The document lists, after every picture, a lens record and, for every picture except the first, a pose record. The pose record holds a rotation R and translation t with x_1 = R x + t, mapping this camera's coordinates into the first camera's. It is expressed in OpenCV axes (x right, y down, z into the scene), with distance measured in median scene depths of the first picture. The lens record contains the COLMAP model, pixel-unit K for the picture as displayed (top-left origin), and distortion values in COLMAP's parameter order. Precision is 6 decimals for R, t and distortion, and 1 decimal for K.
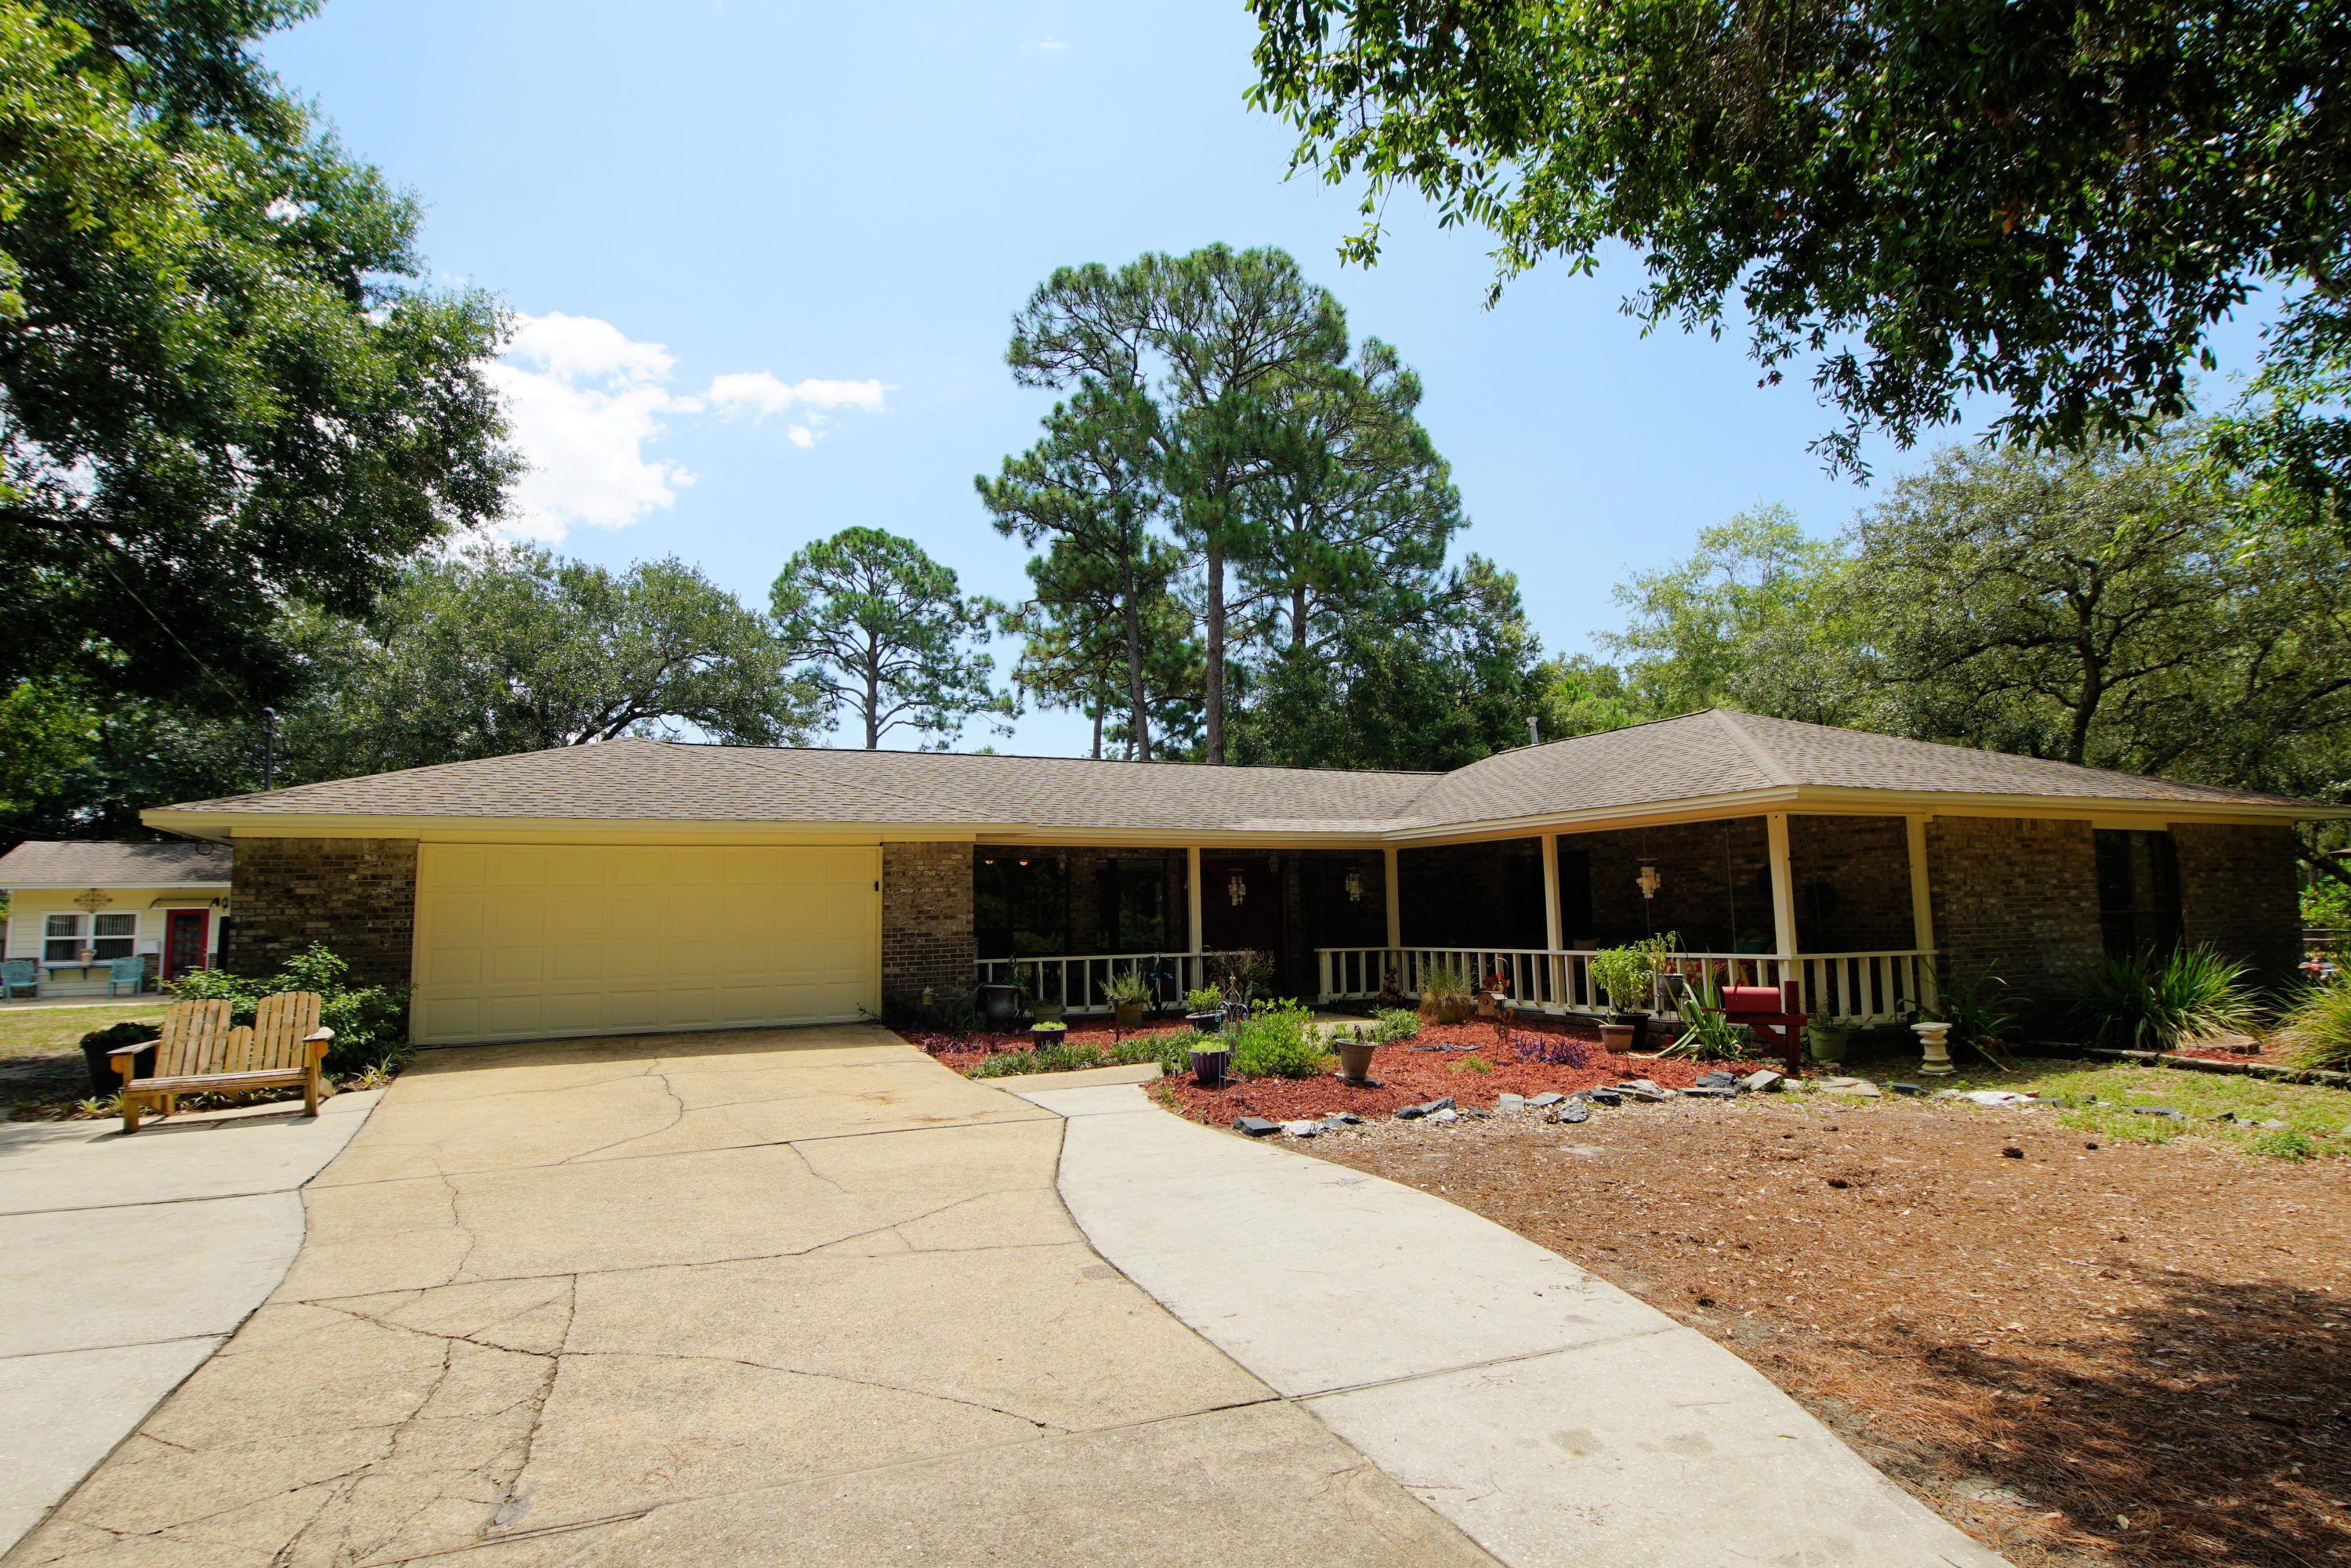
lens RADIAL K [[1259.4, 0, 1154.5], [0, 1259.4, 782.0], [0, 0, 1]] dist [0.036412, -0.031987]
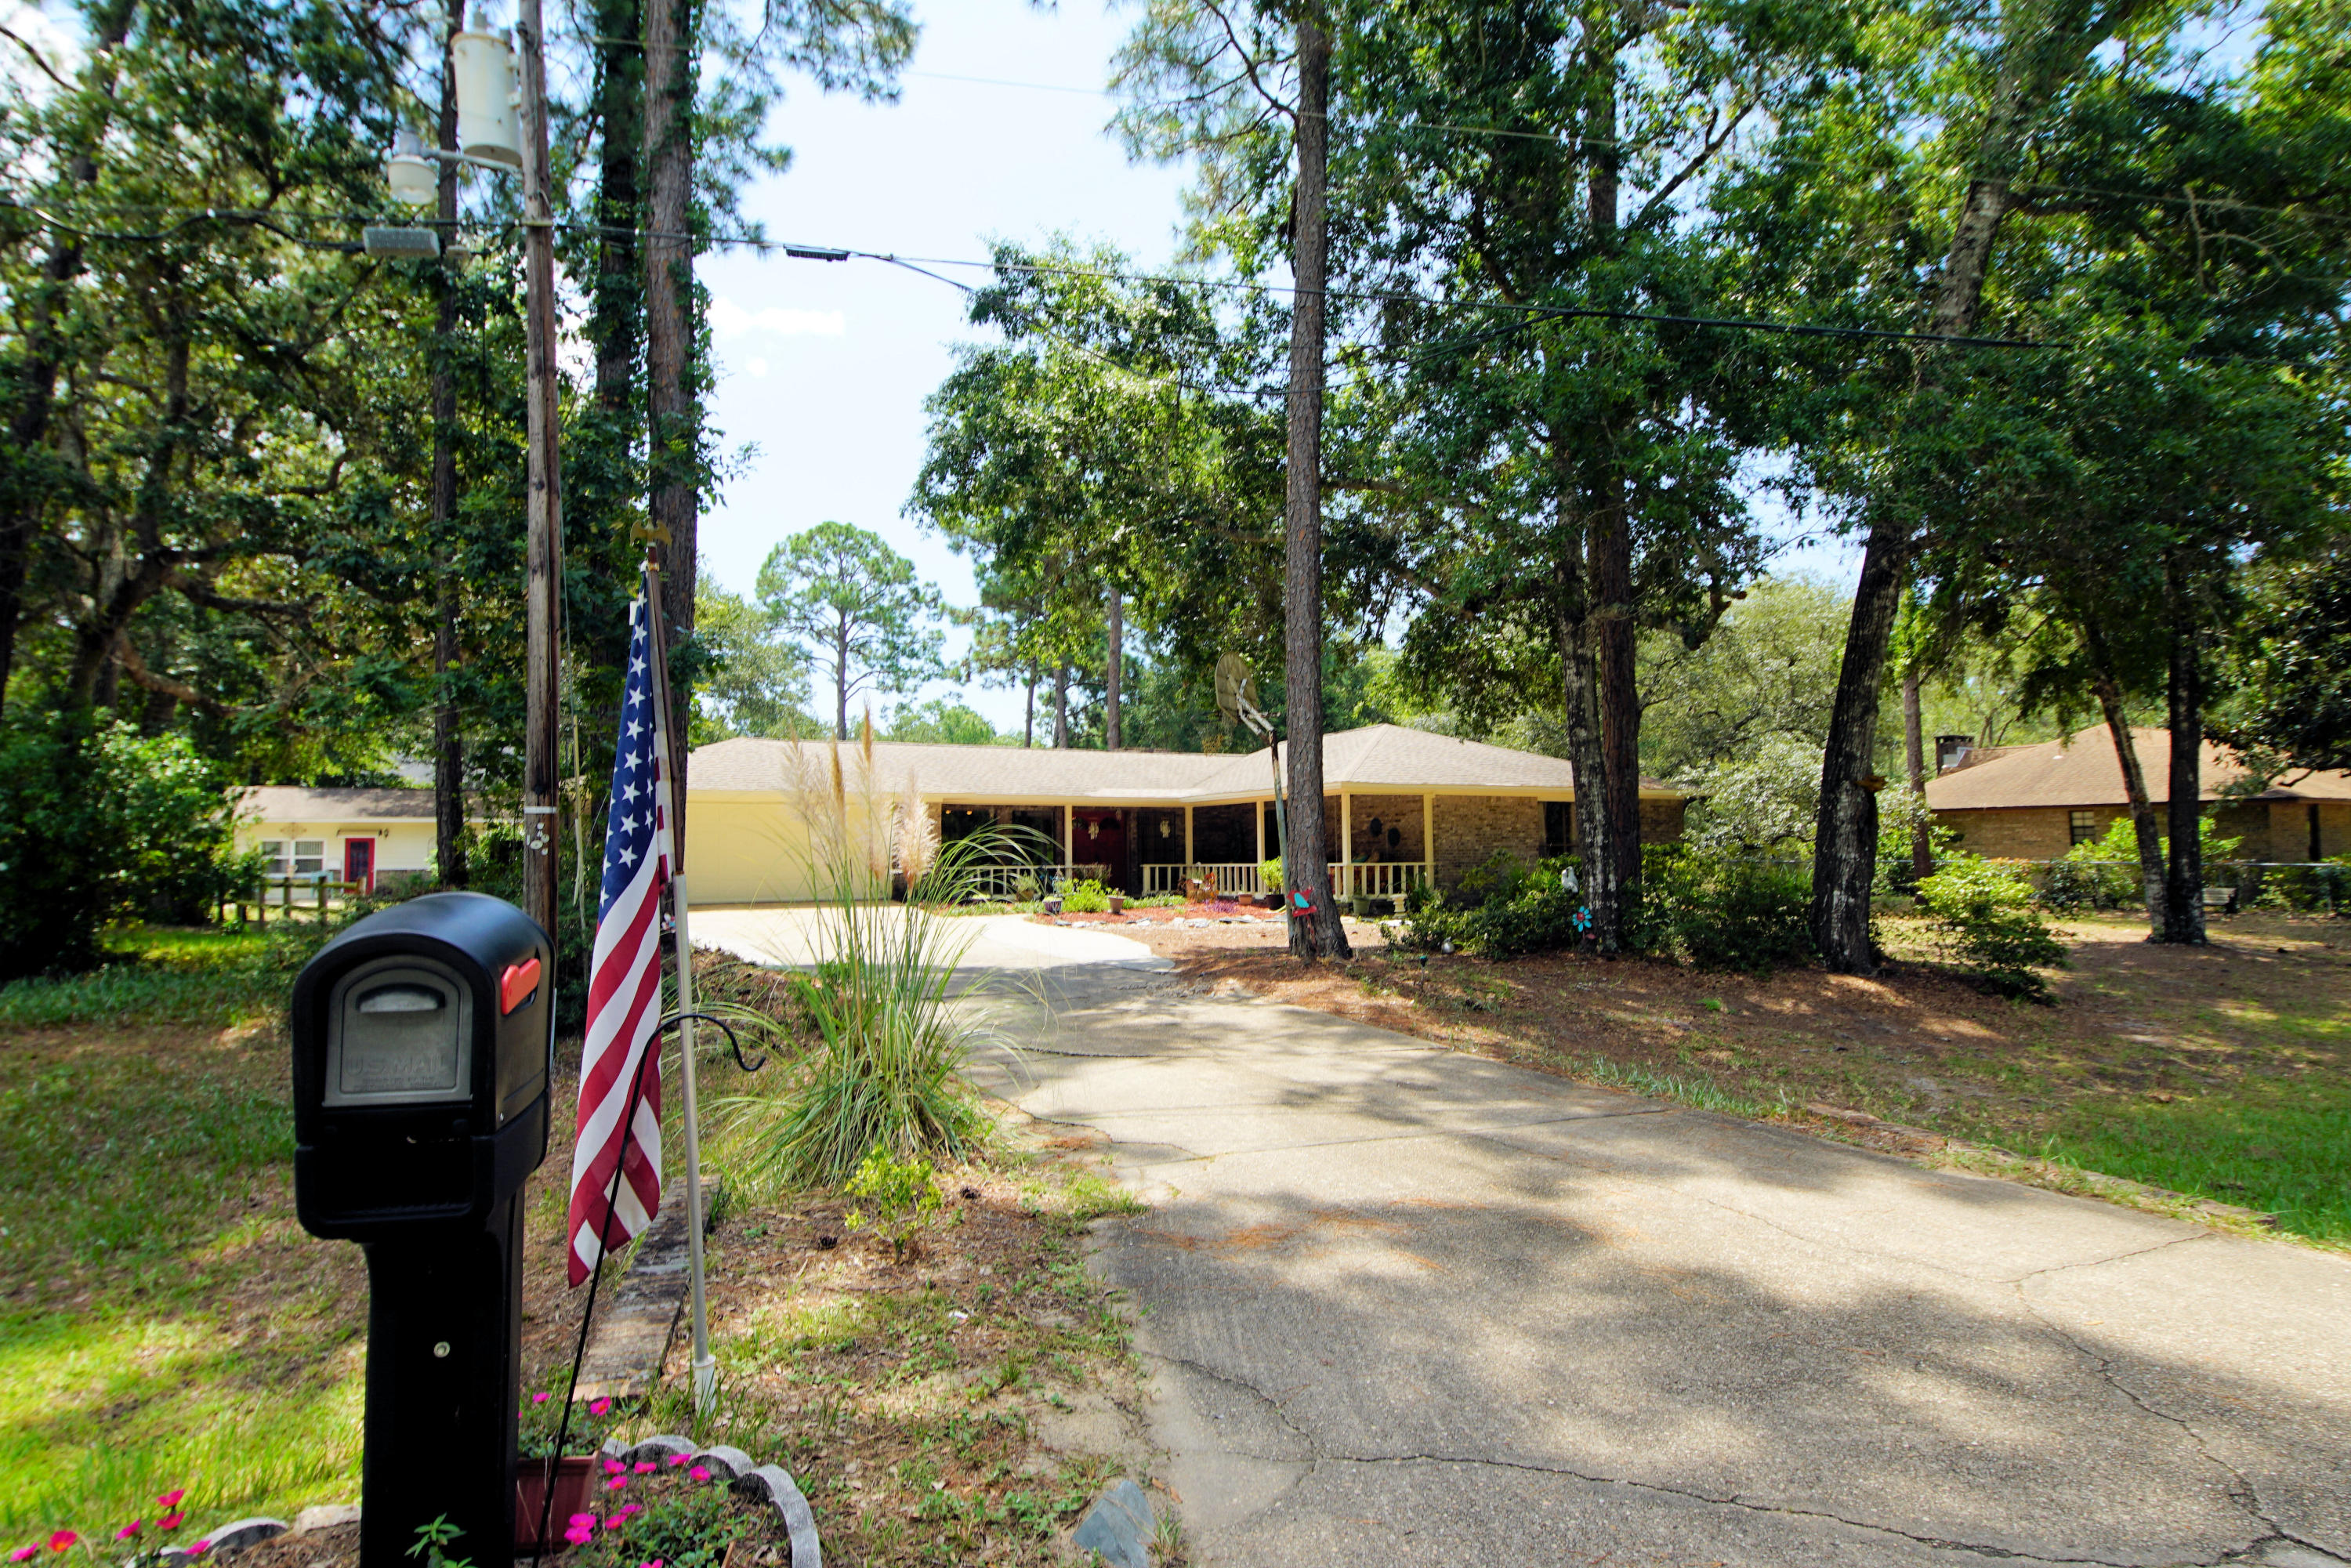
lens RADIAL K [[1259.4, 0, 1154.5], [0, 1259.4, 782.0], [0, 0, 1]] dist [0.036412, -0.031987]
pose [[0.999087, 0.010222, 0.041485, 0.036947], [-0.012133, 0.998864, 0.046079, -0.029344], [-0.040967, -0.046541, 0.998076, -0.348487]]
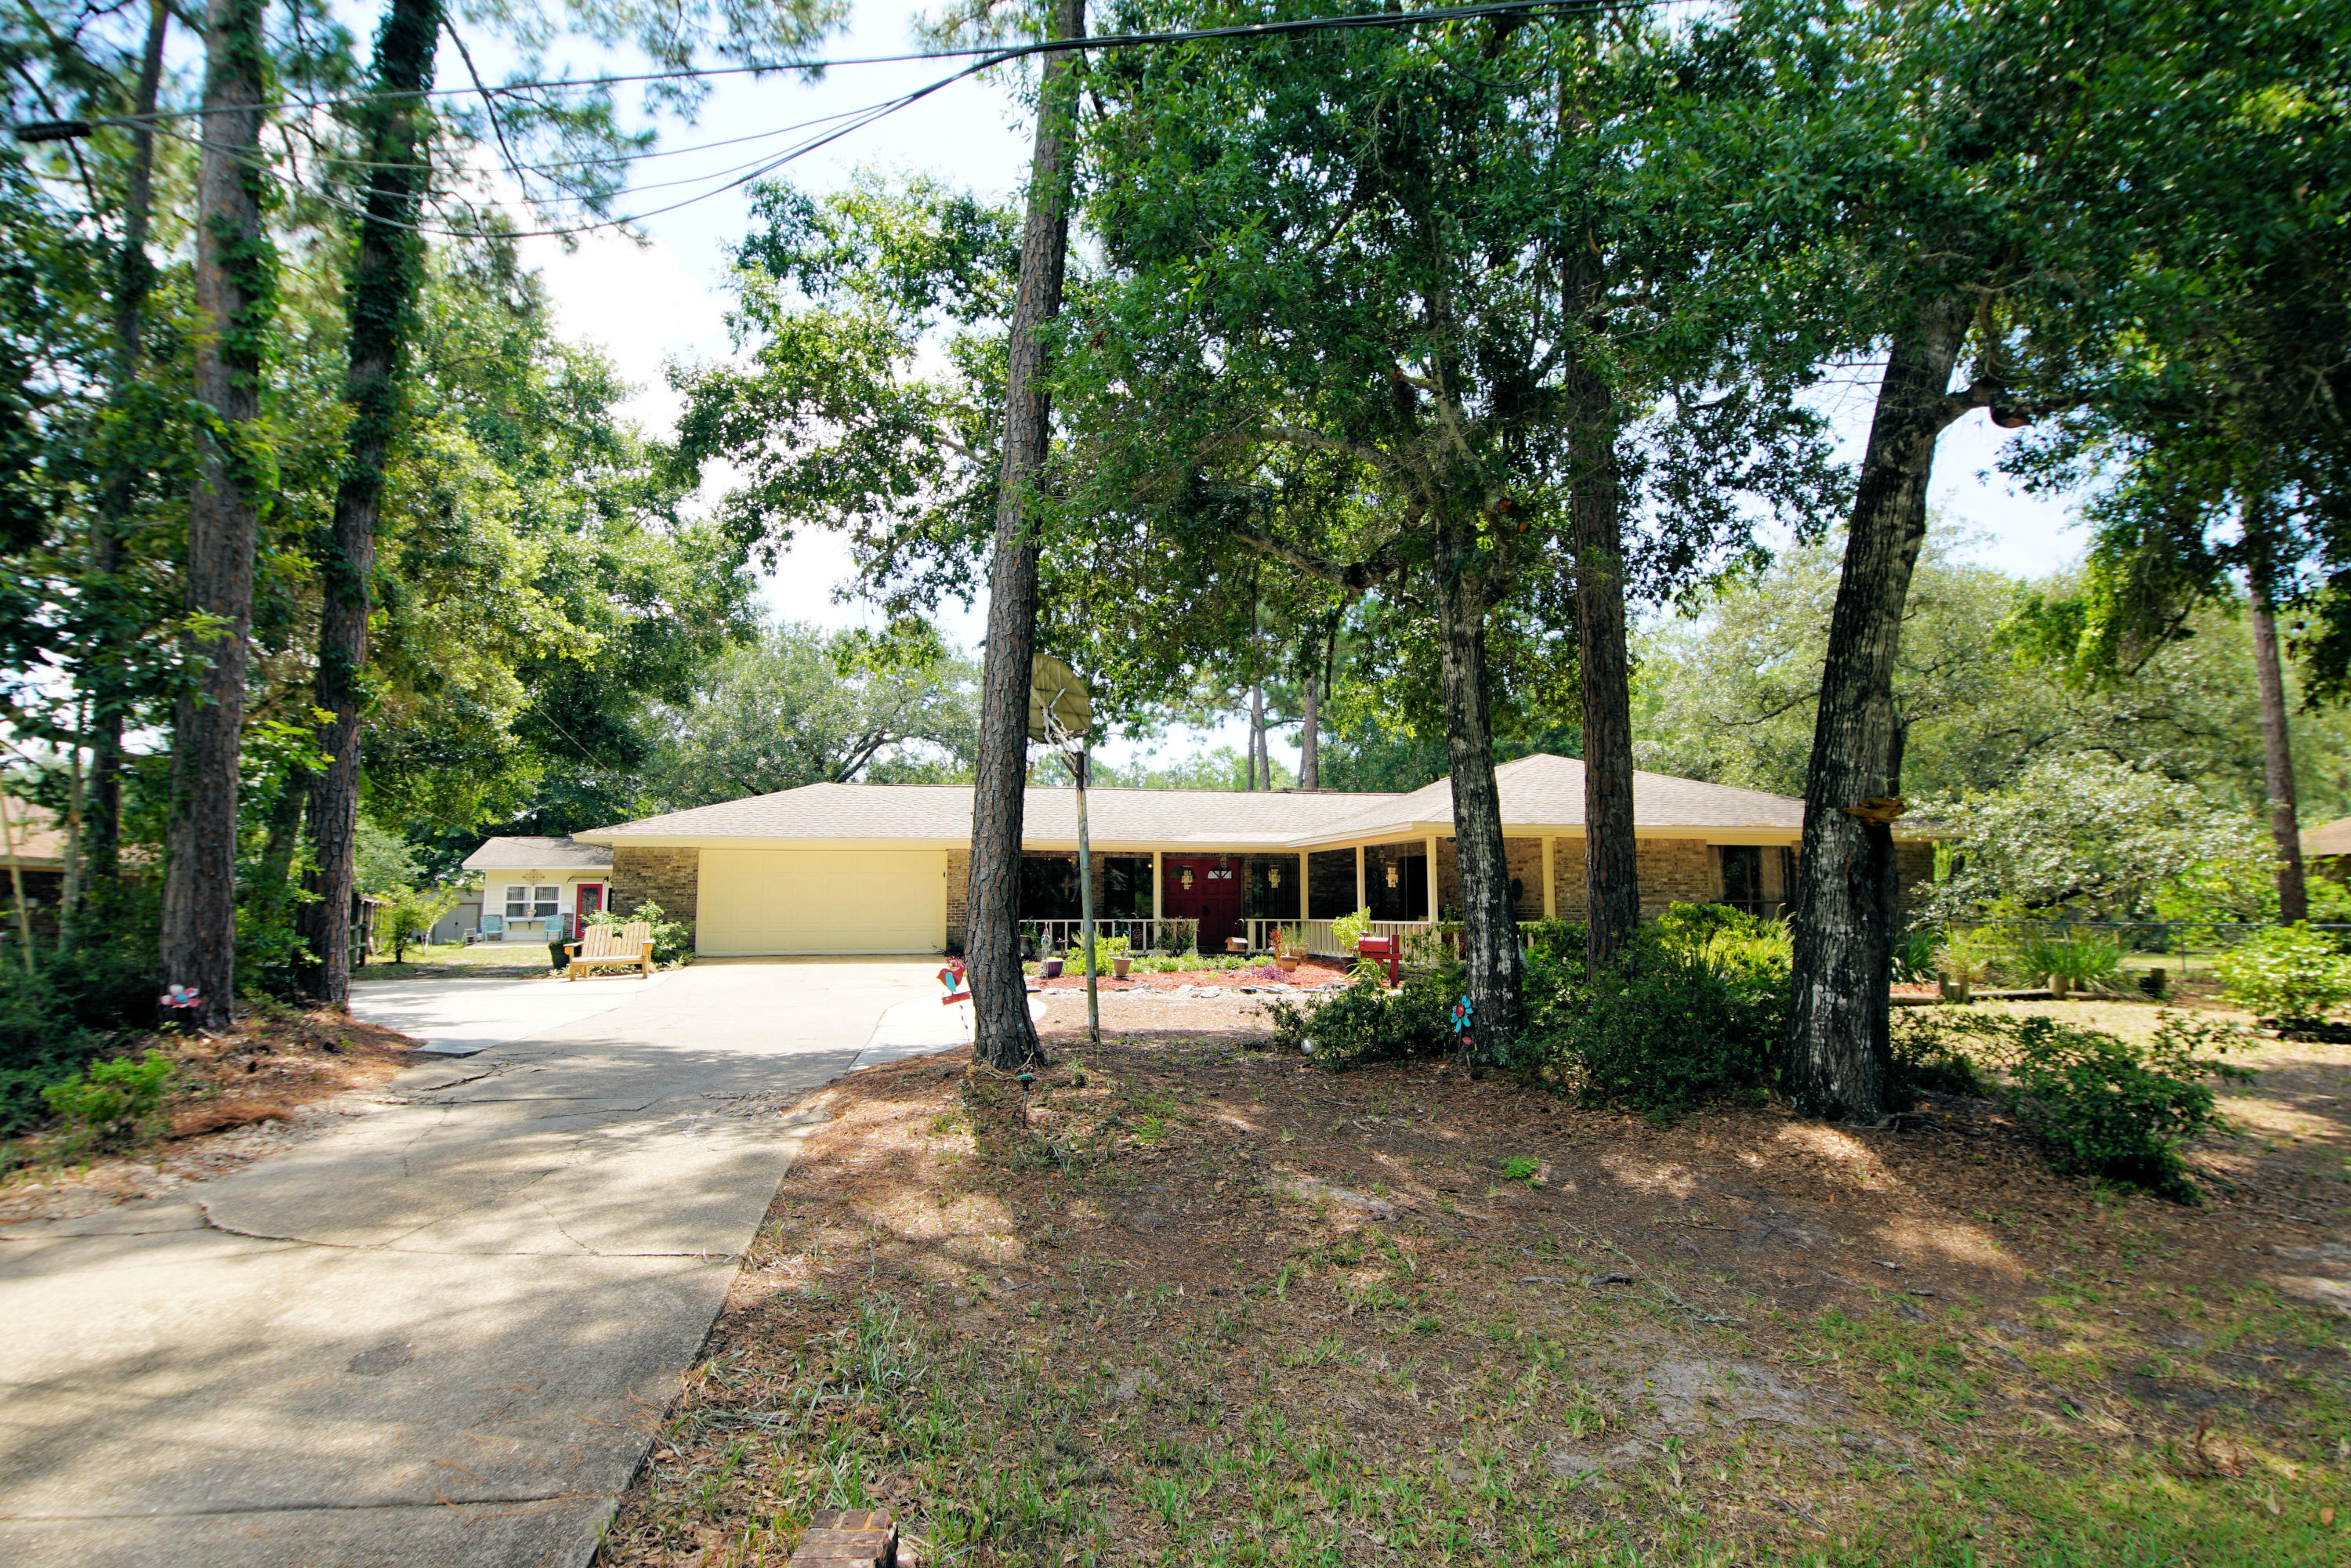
lens RADIAL K [[1259.4, 0, 1154.5], [0, 1259.4, 782.0], [0, 0, 1]] dist [0.036412, -0.031987]
pose [[0.974298, -0.005392, -0.225197, 0.180720], [0.007712, 0.999926, 0.009427, -0.023139], [0.225129, -0.010922, 0.974268, -0.243480]]
